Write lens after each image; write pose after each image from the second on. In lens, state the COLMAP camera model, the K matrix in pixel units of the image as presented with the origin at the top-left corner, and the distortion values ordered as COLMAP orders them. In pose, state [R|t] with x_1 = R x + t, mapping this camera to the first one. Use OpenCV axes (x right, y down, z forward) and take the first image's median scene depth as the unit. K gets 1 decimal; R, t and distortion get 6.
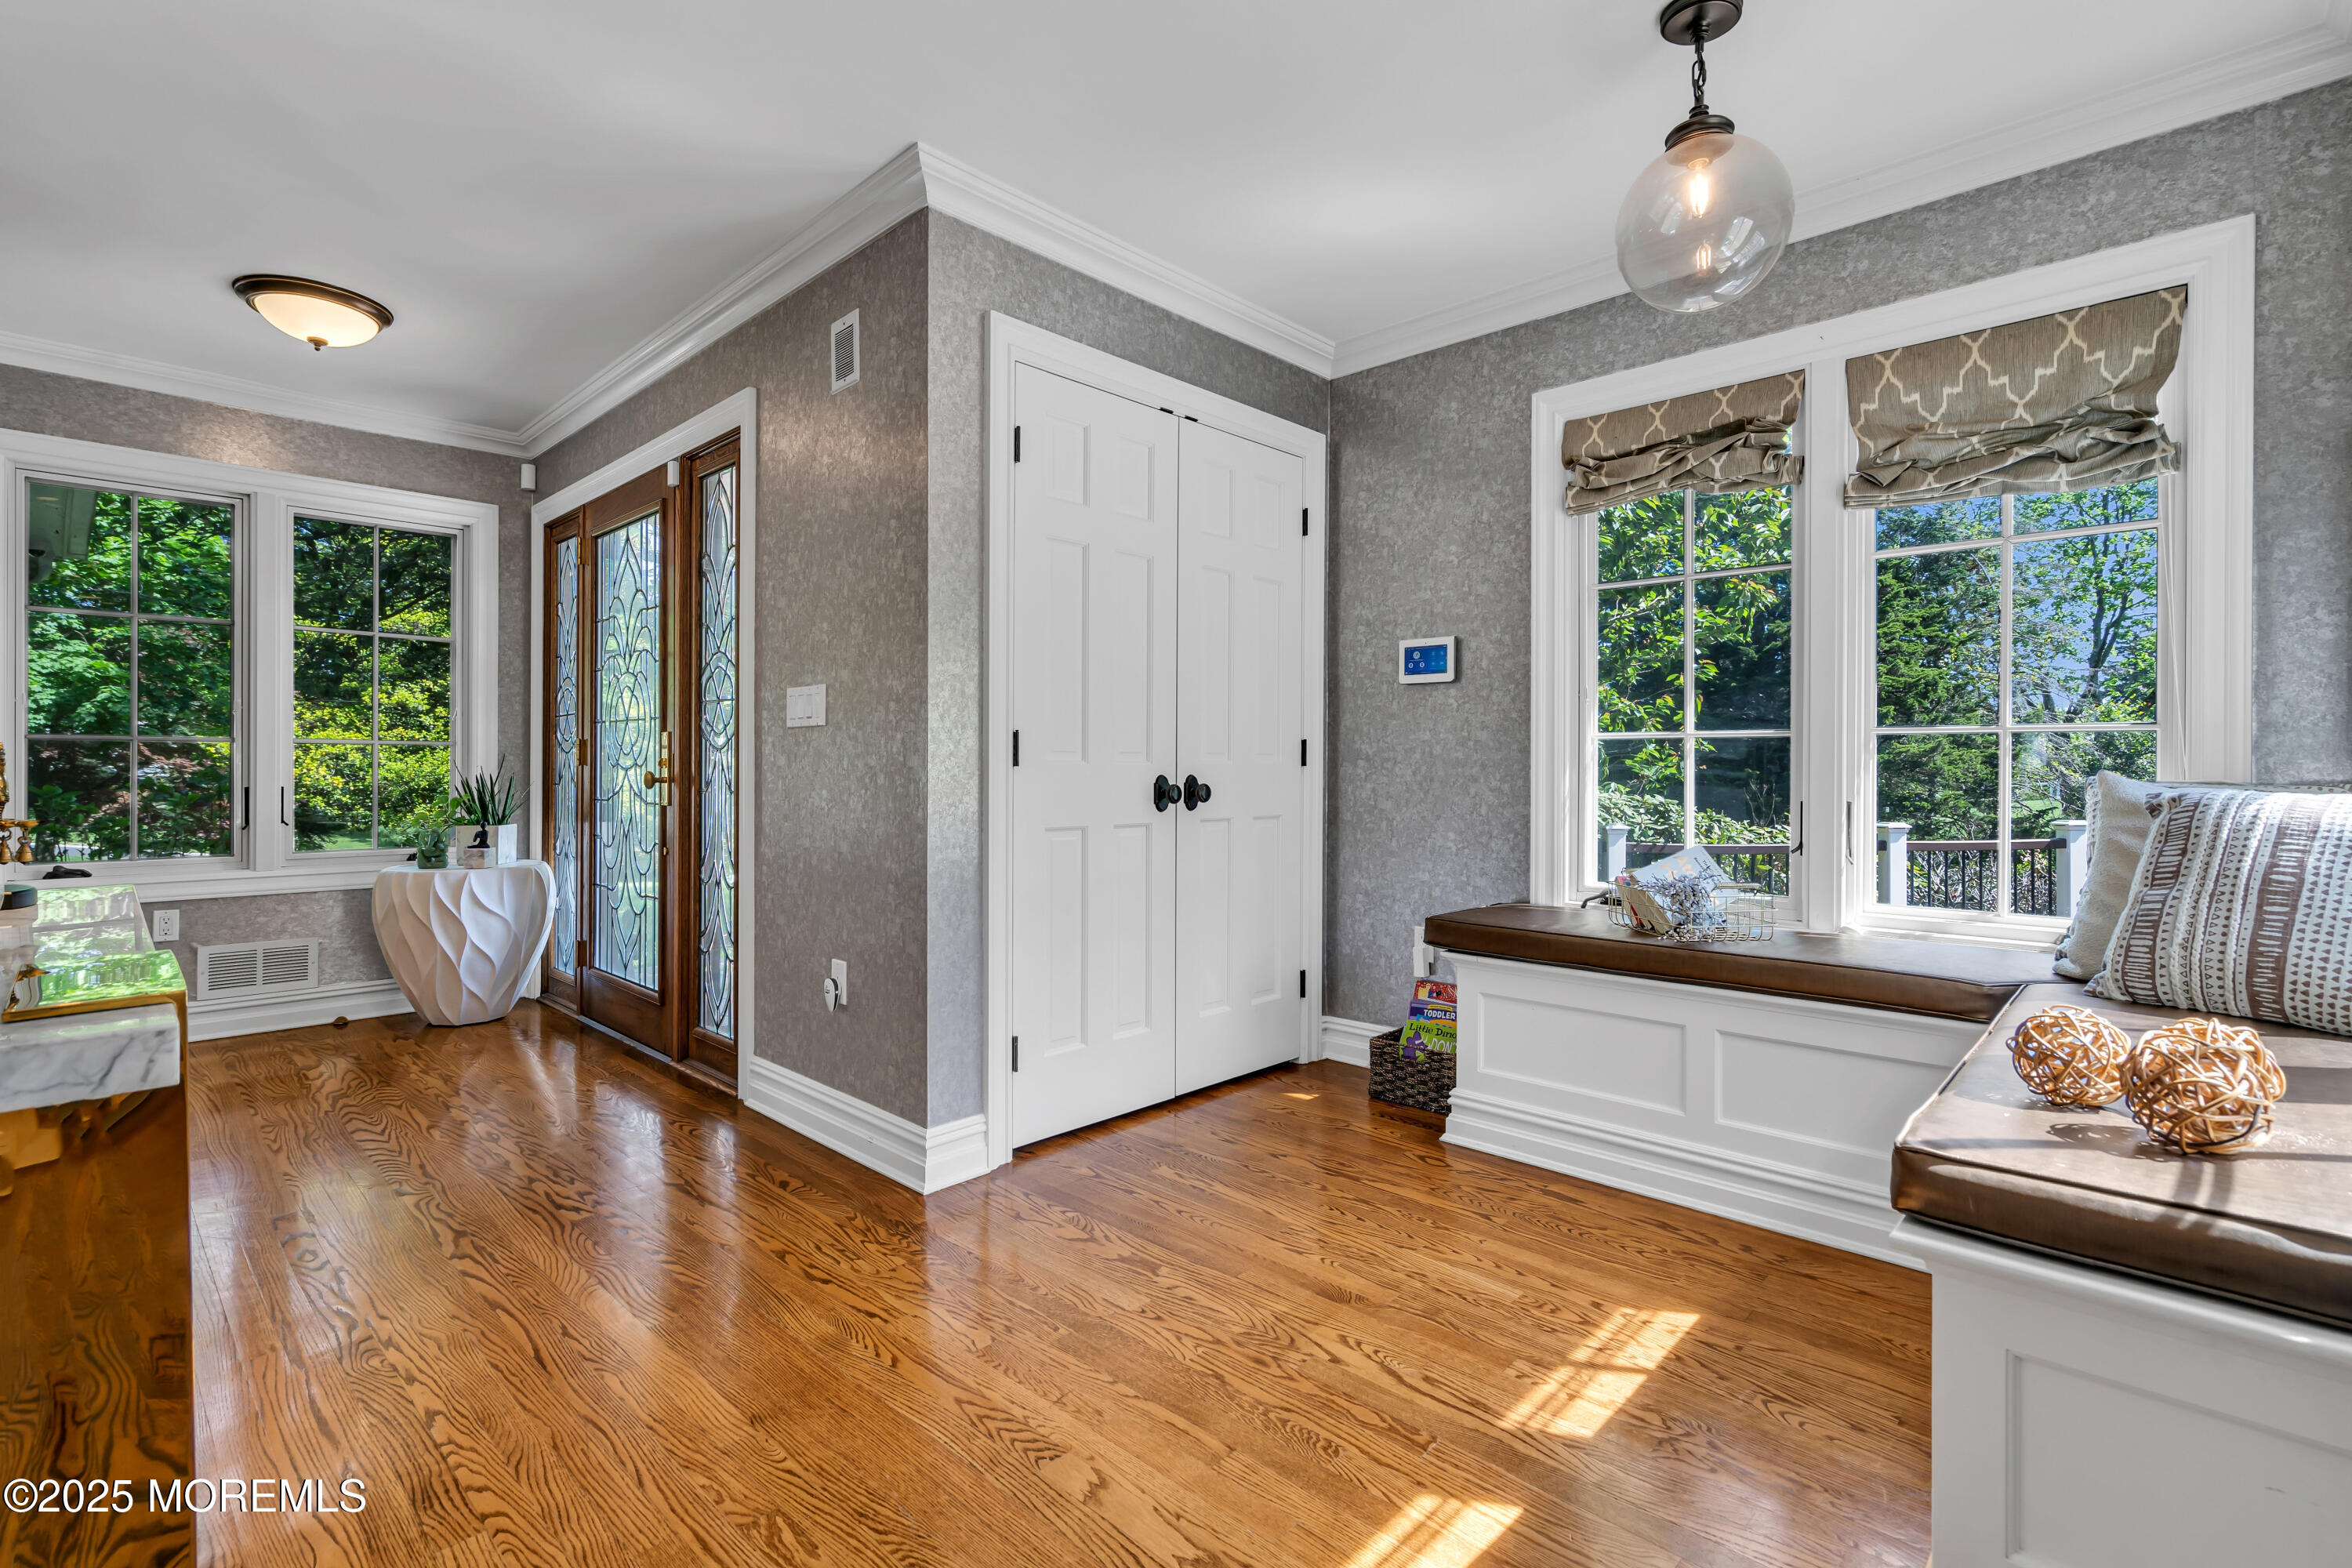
lens RADIAL K [[1070.0, 0, 1169.5], [0, 1070.0, 773.8], [0, 0, 1]] dist [-0.005729, 0.000178]
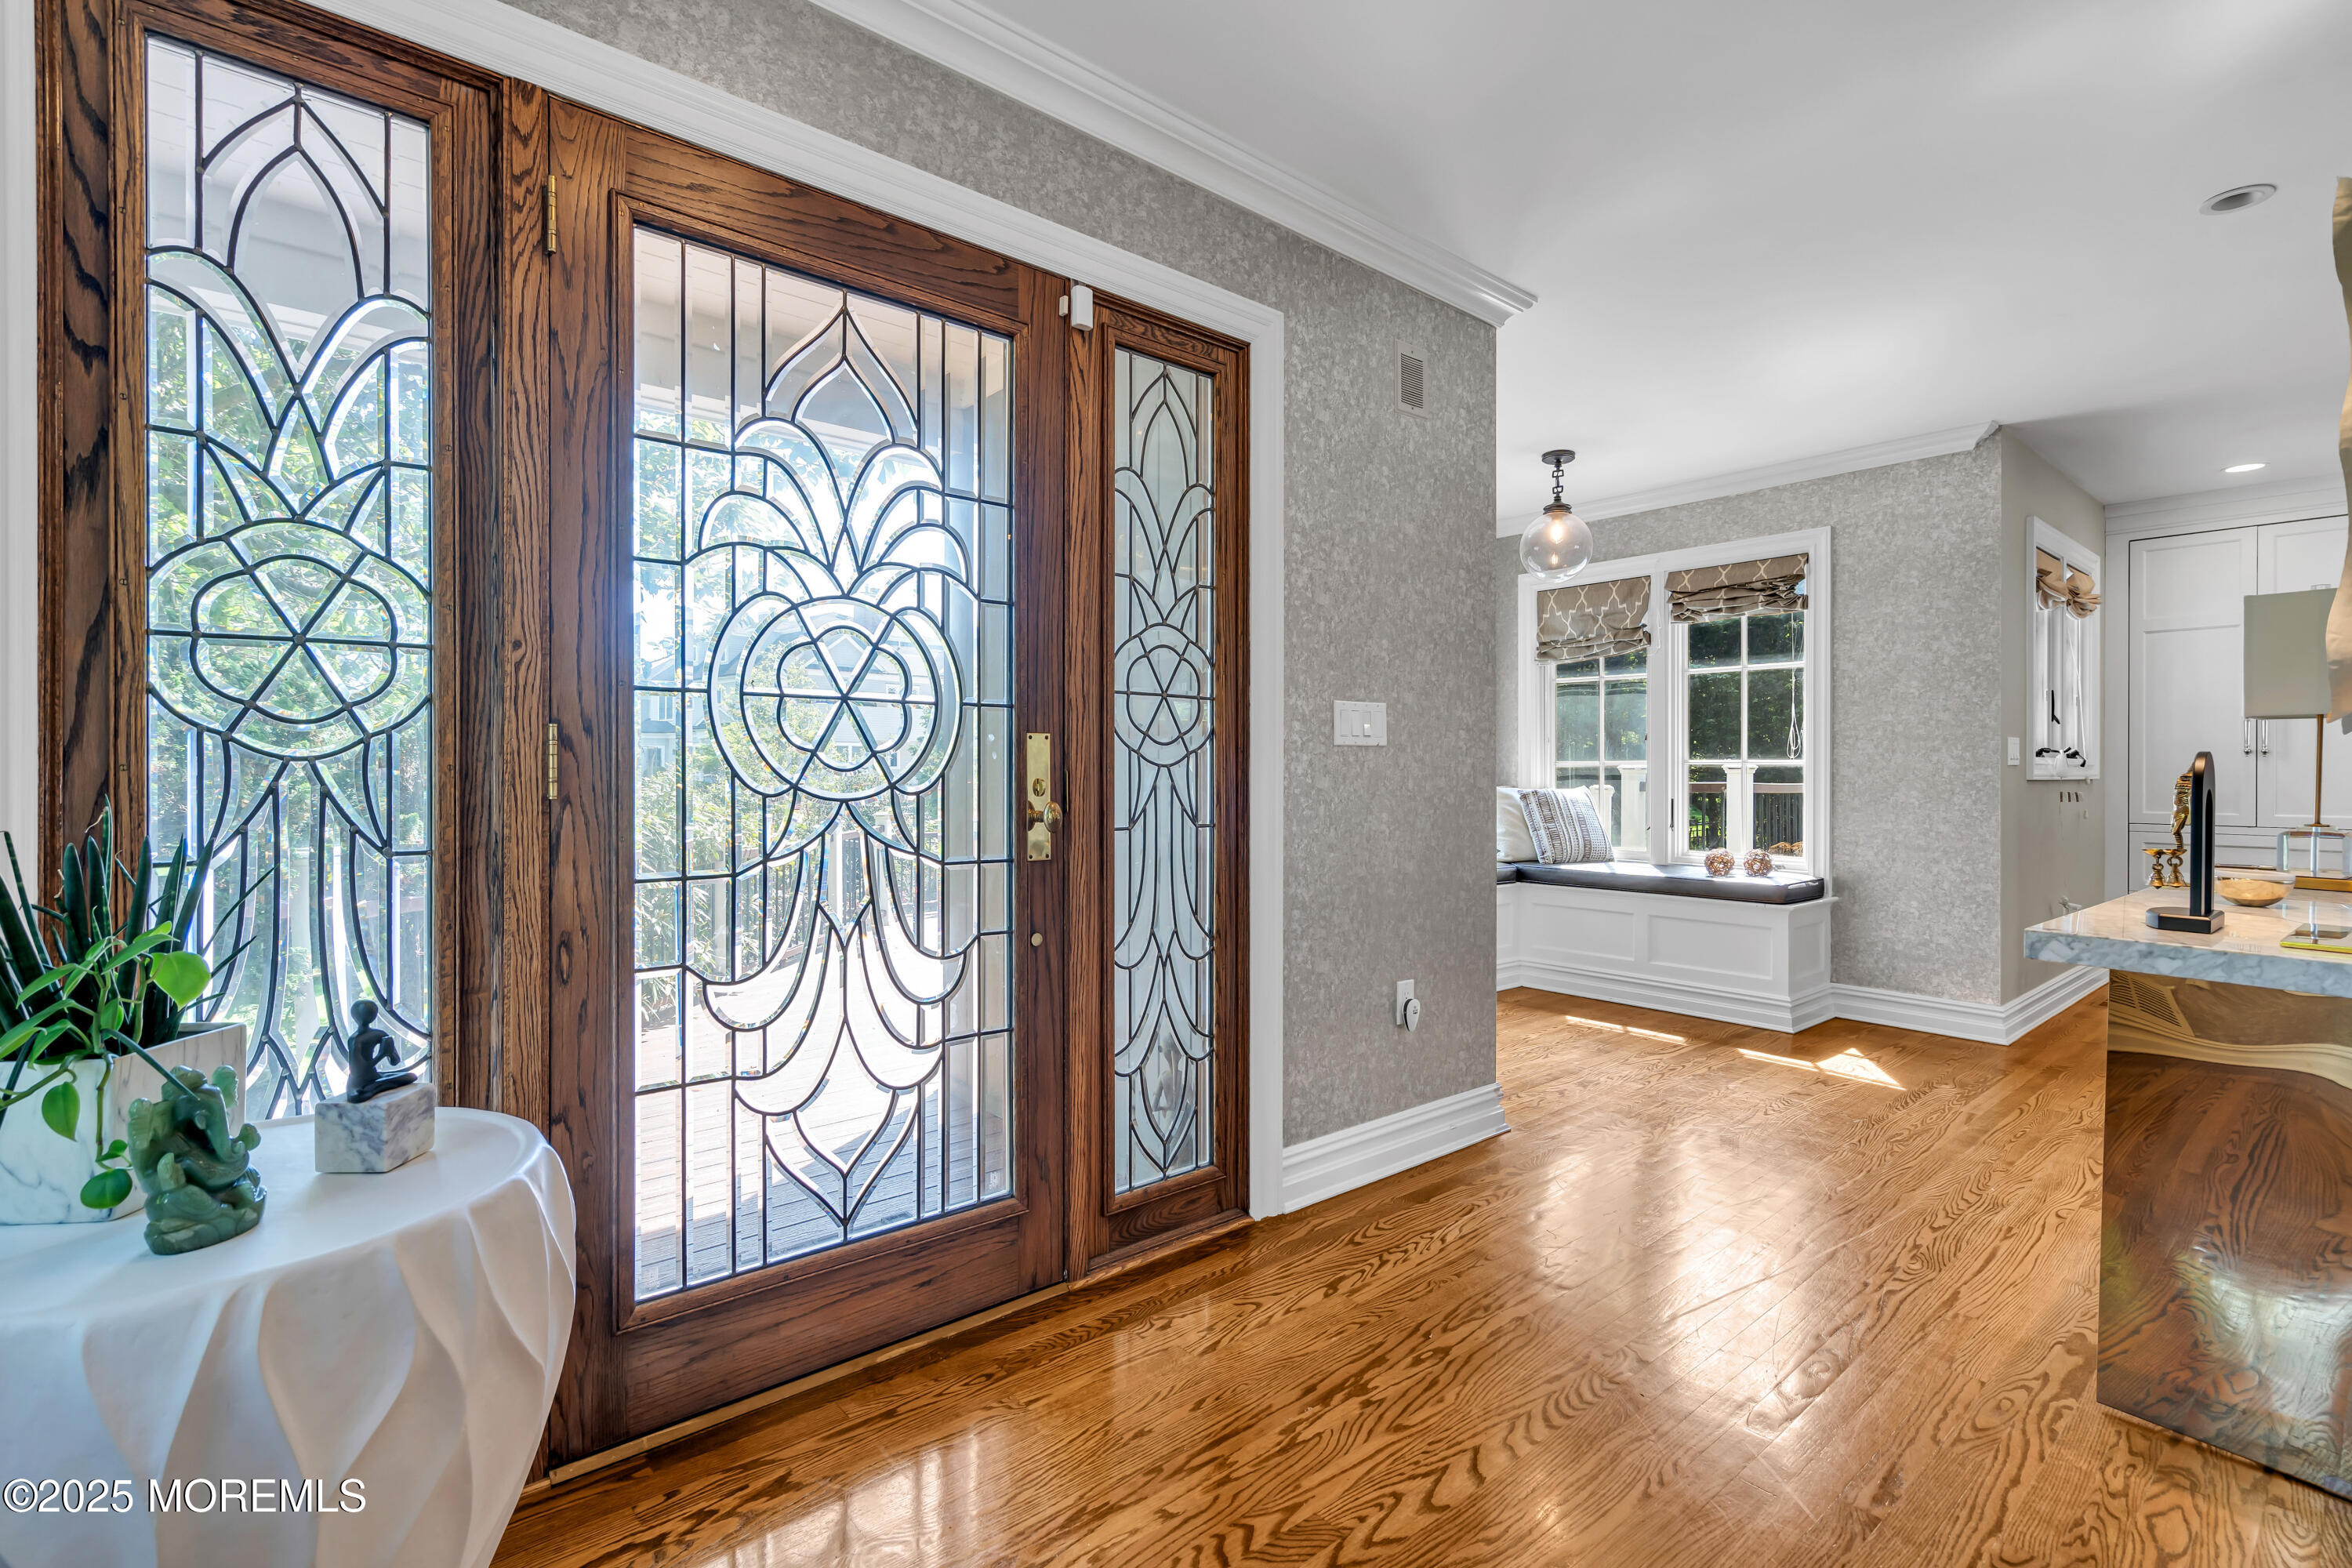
lens RADIAL K [[1070.0, 0, 1172.8], [0, 1070.0, 785.5], [0, 0, 1]] dist [-0.005729, 0.000178]
pose [[0.110337, -0.009692, 0.993847, -1.313726], [0.005371, 0.999944, 0.009155, -0.019543], [-0.993880, 0.004328, 0.110382, 1.090597]]
